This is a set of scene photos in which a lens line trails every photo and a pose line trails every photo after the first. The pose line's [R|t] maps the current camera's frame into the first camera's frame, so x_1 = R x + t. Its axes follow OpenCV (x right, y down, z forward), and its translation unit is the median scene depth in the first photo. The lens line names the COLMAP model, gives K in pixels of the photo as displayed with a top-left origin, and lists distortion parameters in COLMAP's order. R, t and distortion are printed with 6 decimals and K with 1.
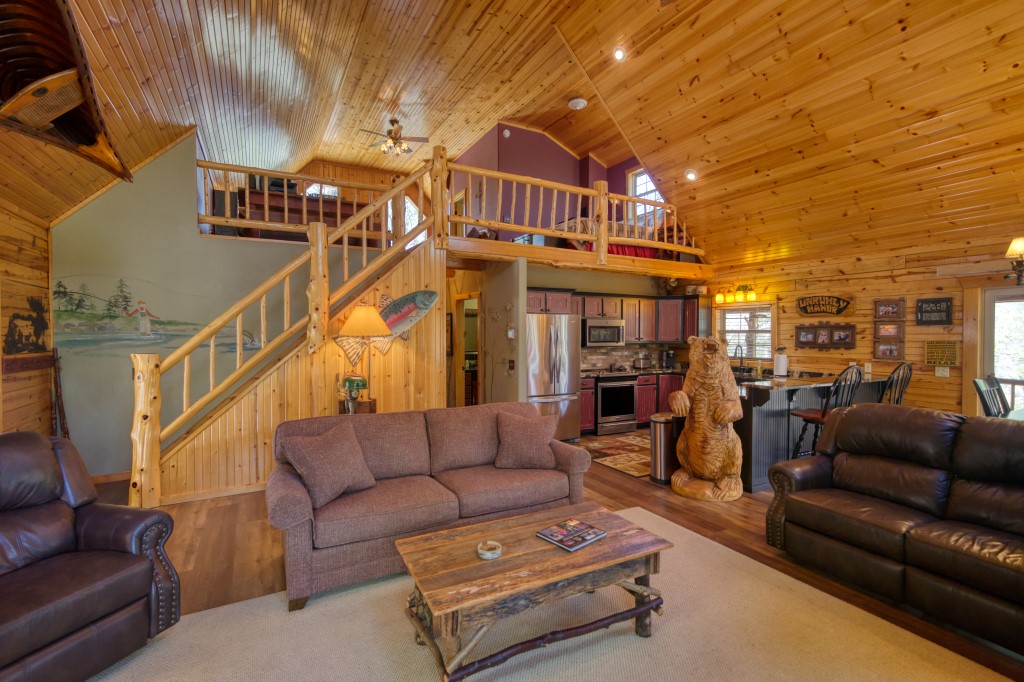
lens RADIAL K [[464.5, 0, 509.9], [0, 464.5, 342.9], [0, 0, 1]] dist [0.012596, 0.000459]
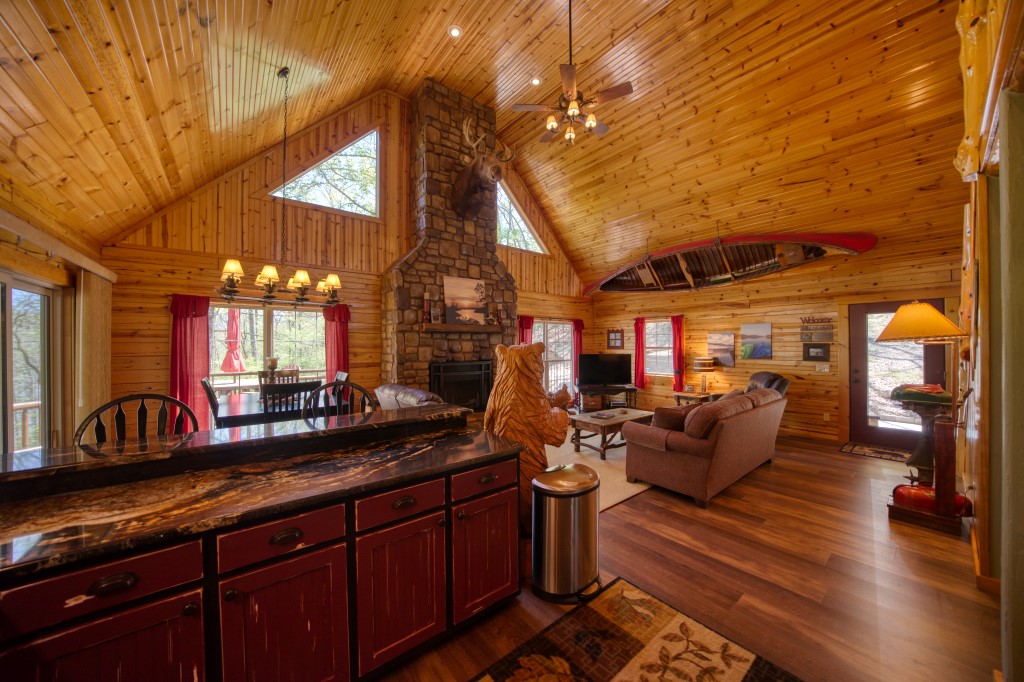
lens RADIAL K [[354.9, 0, 509.4], [0, 354.9, 342.3], [0, 0, 1]] dist [-0.026954, 0.002732]
pose [[-0.985651, 0.003650, -0.168759, 0.400063], [0.001526, 0.999918, 0.012714, -0.015897], [0.168791, 0.012274, -0.985575, 1.159880]]
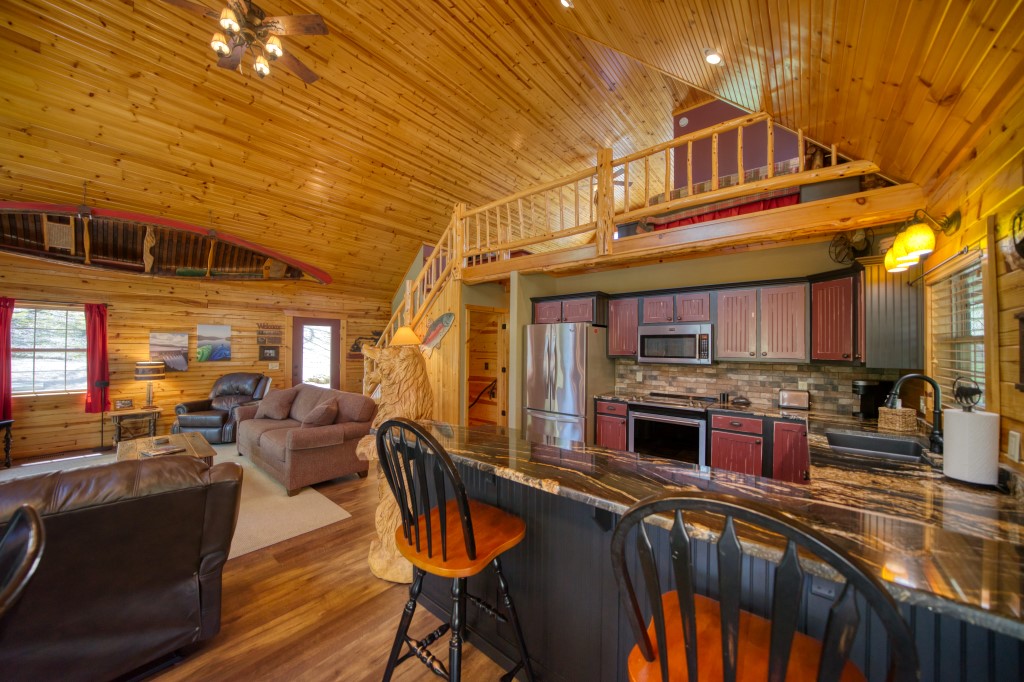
lens RADIAL K [[354.9, 0, 506.0], [0, 354.9, 344.0], [0, 0, 1]] dist [-0.026954, 0.002732]
pose [[0.354137, -0.006114, -0.935173, 0.746721], [-0.026888, 0.999499, -0.016717, -0.007684], [0.934807, 0.031065, 0.353795, 0.700403]]
